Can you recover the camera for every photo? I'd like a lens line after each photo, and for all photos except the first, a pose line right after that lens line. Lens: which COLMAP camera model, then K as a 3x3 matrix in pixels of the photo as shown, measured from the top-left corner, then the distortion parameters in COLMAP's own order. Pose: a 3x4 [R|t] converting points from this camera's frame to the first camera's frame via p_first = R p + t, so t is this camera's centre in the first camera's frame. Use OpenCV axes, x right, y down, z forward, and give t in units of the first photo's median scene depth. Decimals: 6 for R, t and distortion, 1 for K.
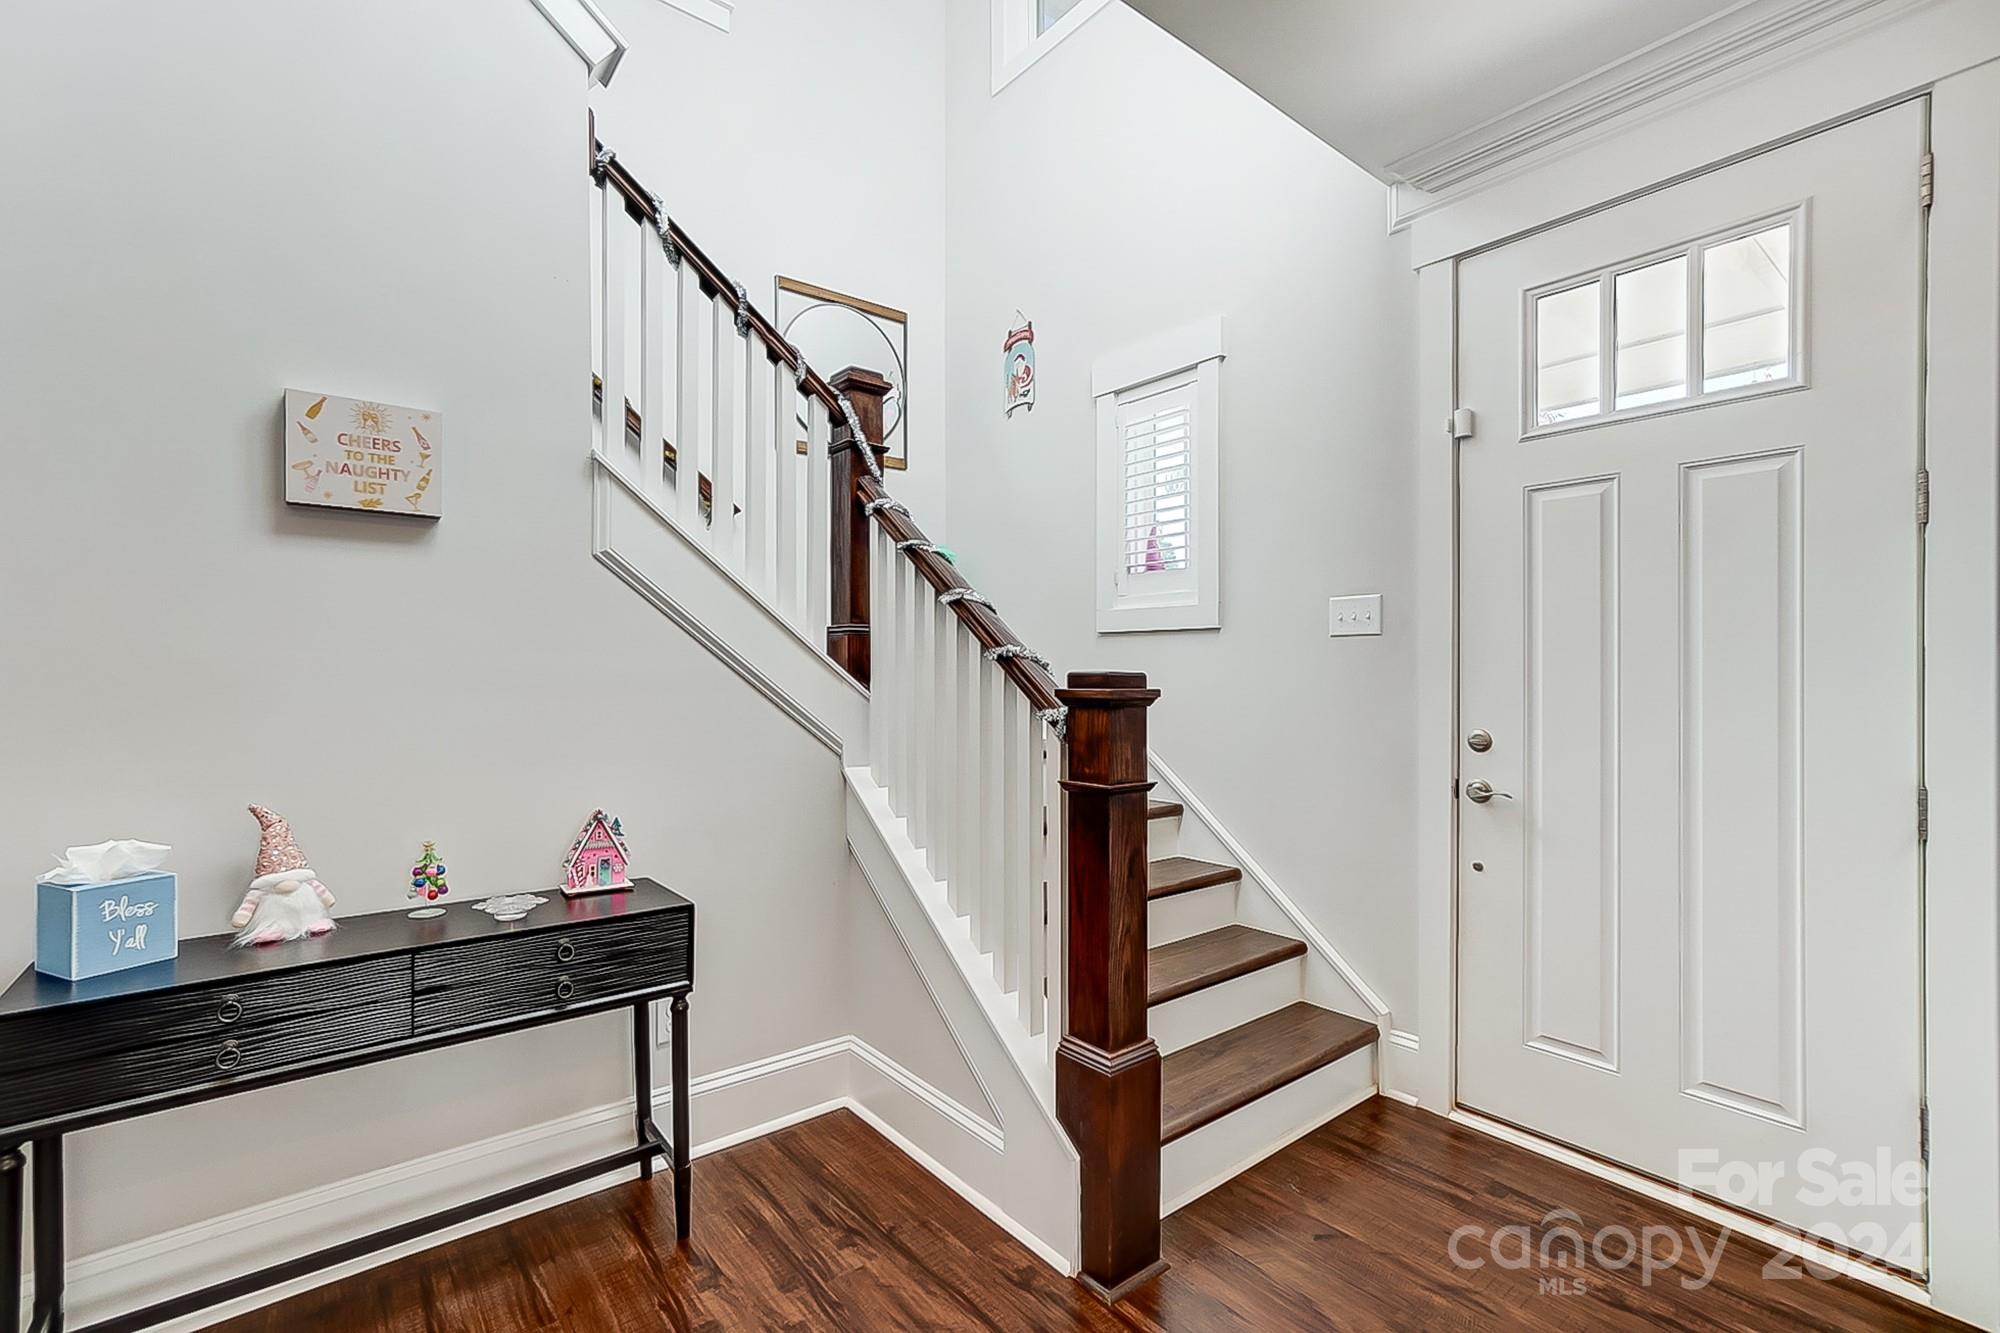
lens RADIAL K [[886.5, 0, 1000.0], [0, 886.5, 666.5], [0, 0, 1]] dist [0.000868, 0.000086]
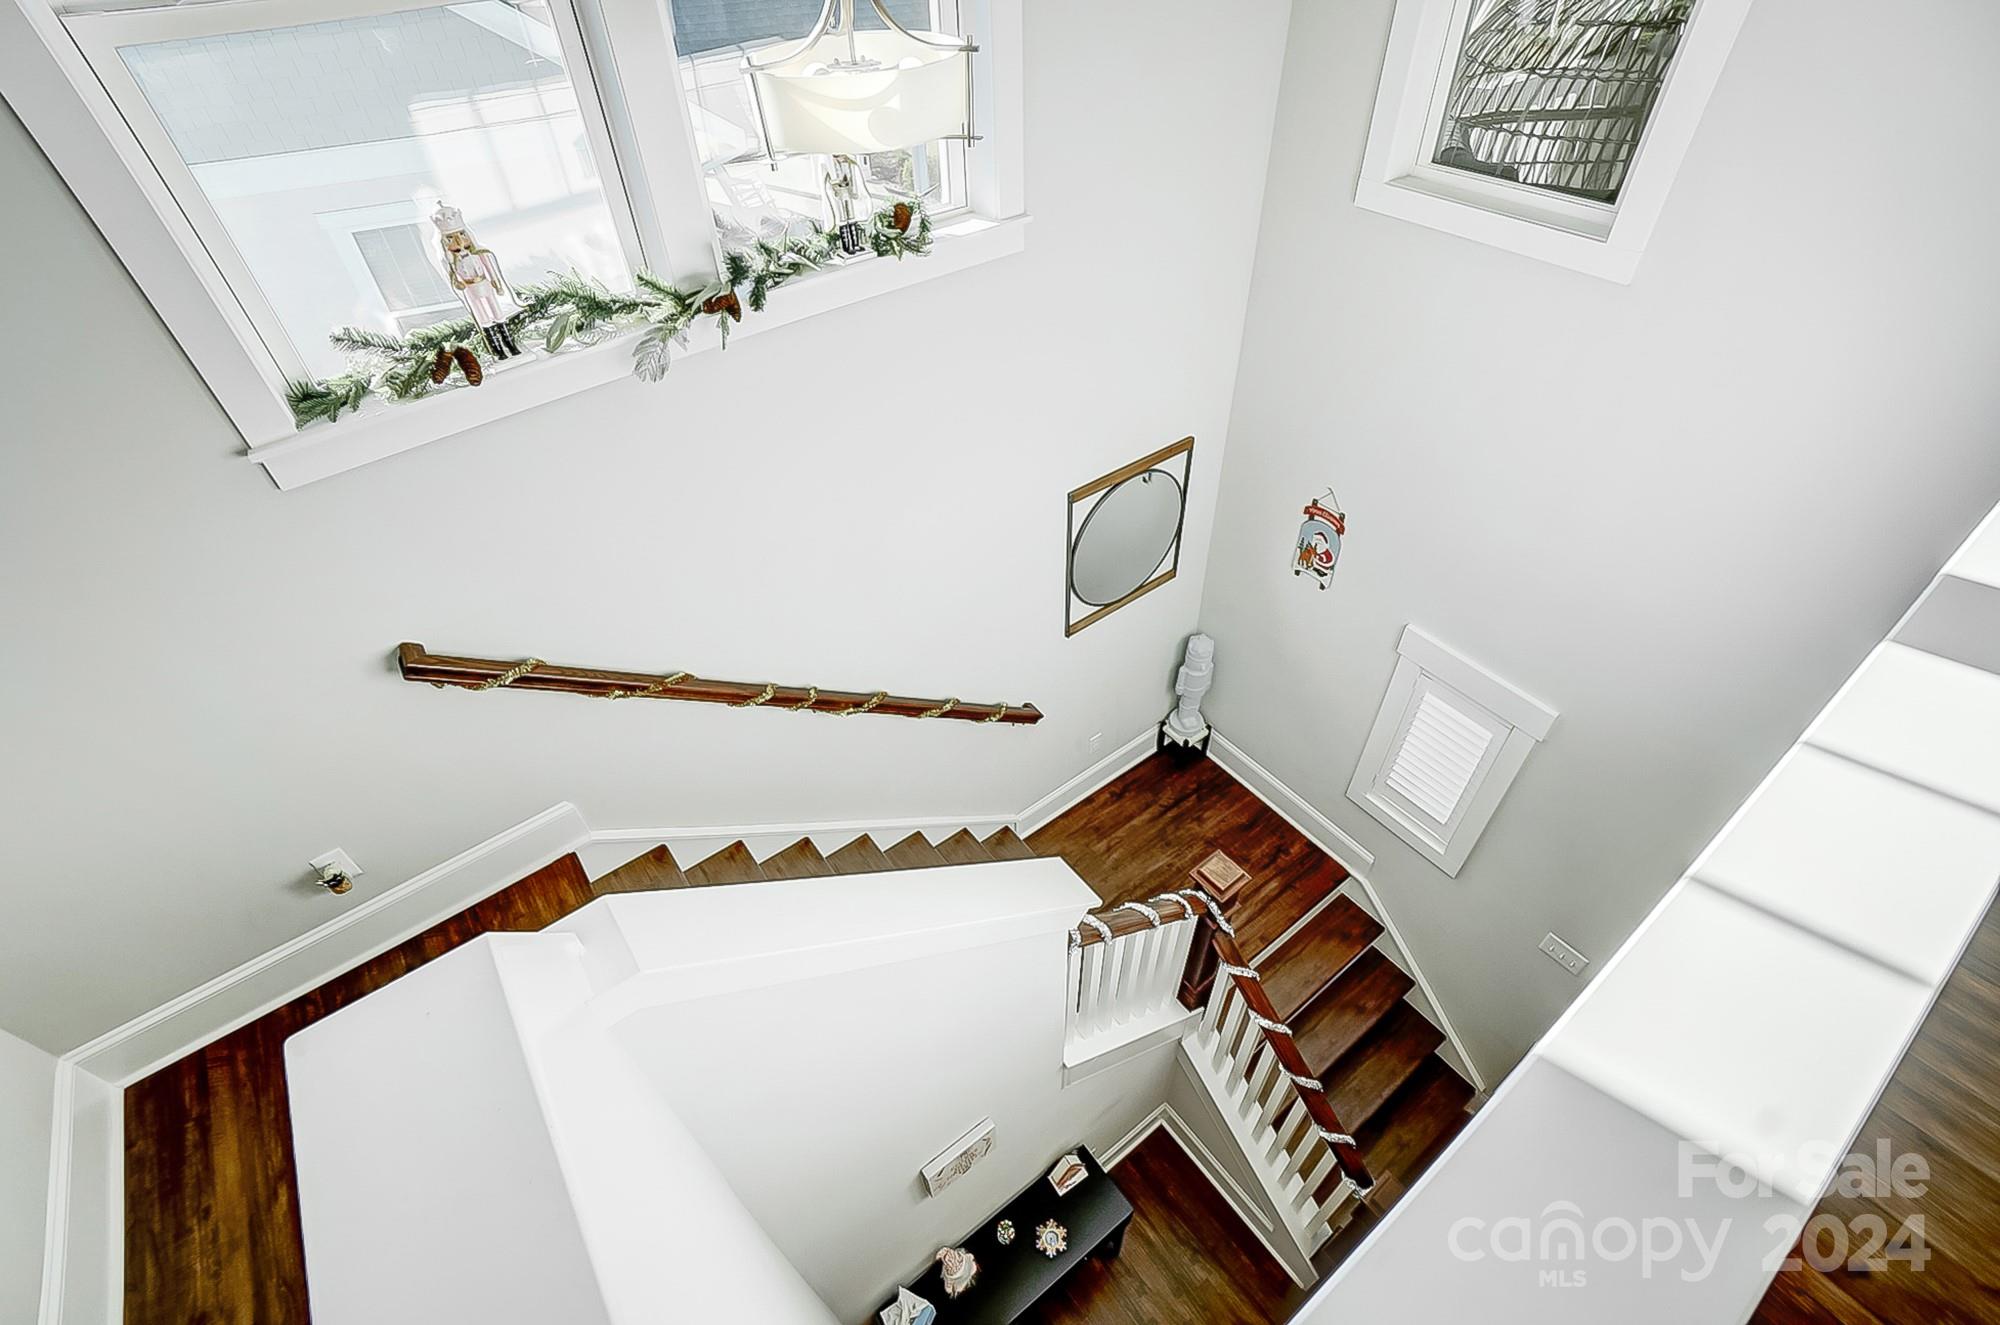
lens RADIAL K [[886.5, 0, 1000.0], [0, 886.5, 662.5], [0, 0, 1]] dist [0.000868, 0.000086]
pose [[0.998195, 0.006181, -0.059742, -0.269548], [0.037420, 0.714030, 0.699114, -0.959885], [0.046979, -0.700087, 0.712510, 0.246163]]
